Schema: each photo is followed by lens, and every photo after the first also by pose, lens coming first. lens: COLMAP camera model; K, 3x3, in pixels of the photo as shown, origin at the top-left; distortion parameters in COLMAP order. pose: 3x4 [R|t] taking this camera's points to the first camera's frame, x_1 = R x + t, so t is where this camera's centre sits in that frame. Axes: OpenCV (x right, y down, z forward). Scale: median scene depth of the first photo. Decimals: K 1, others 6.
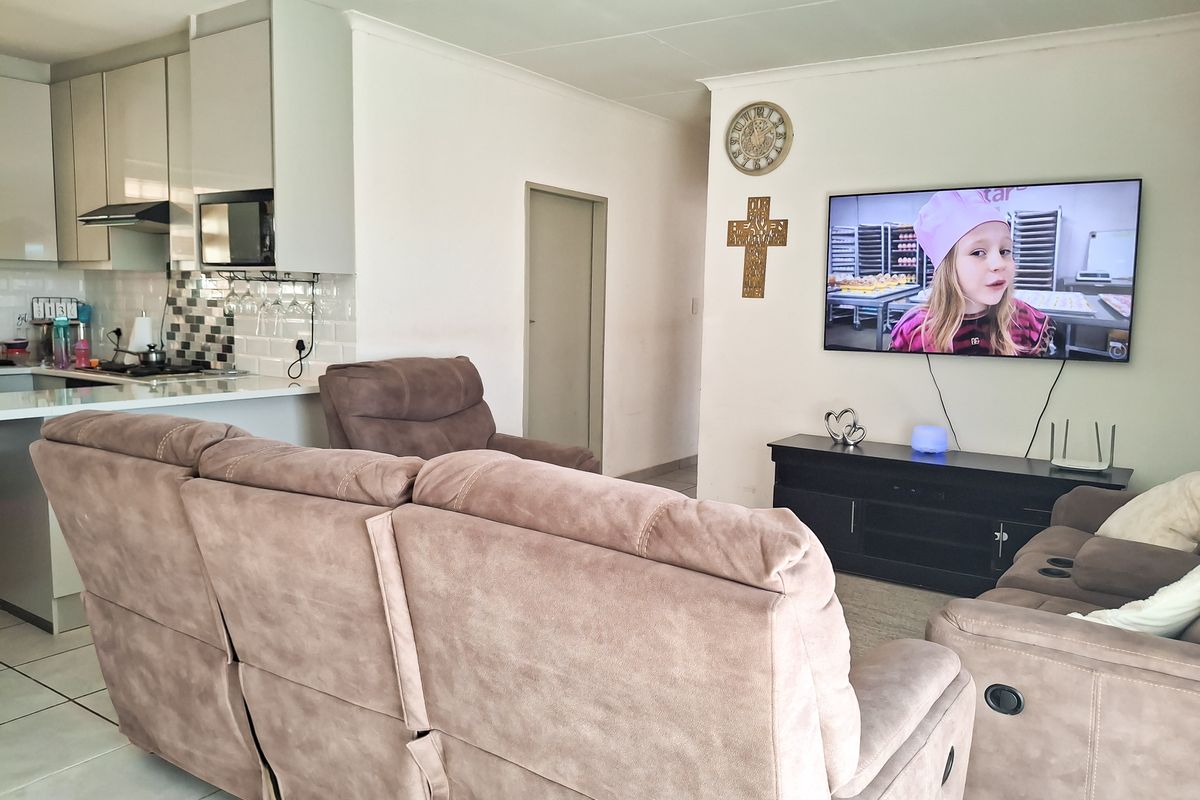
lens RADIAL K [[897.2, 0, 599.7], [0, 897.2, 395.8], [0, 0, 1]] dist [-0.004185, -0.011698]
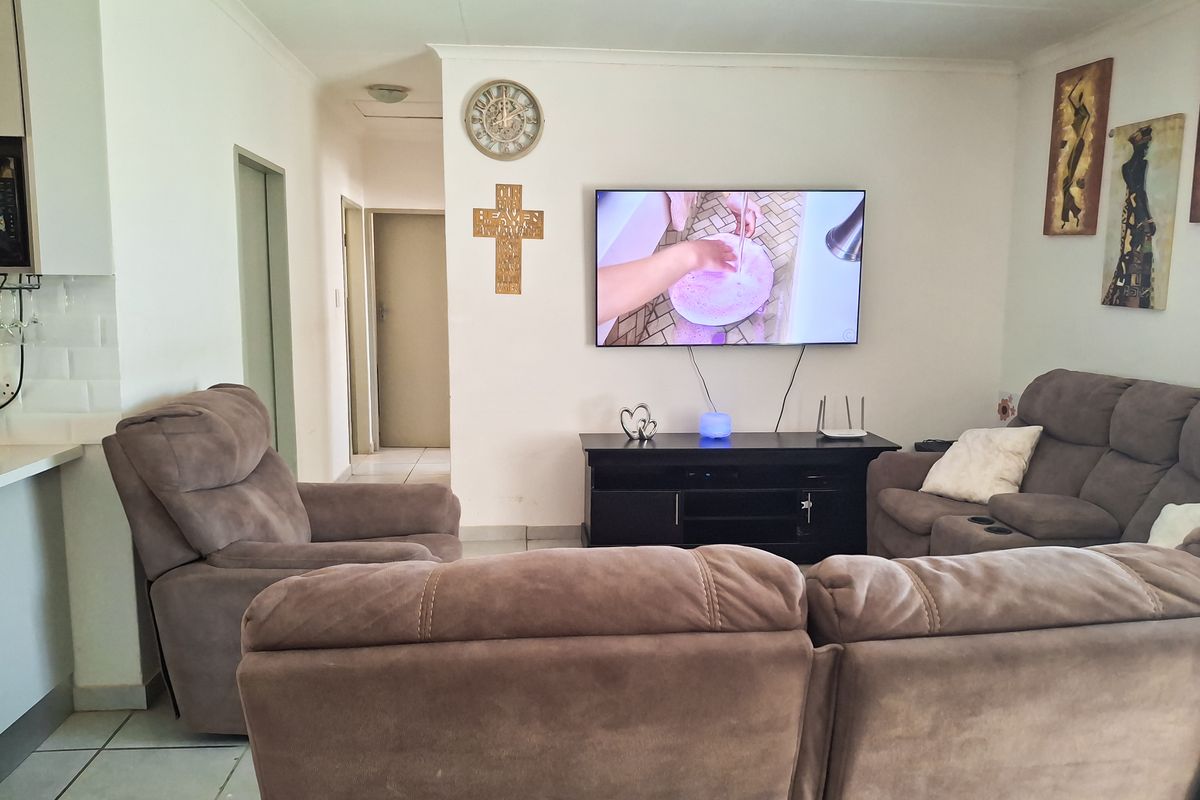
lens RADIAL K [[897.2, 0, 598.7], [0, 897.2, 405.1], [0, 0, 1]] dist [-0.004185, -0.011698]
pose [[0.765049, -0.099911, 0.636174, -0.365144], [0.073864, 0.994986, 0.067435, -0.050942], [-0.639722, -0.004601, 0.768593, 0.229209]]
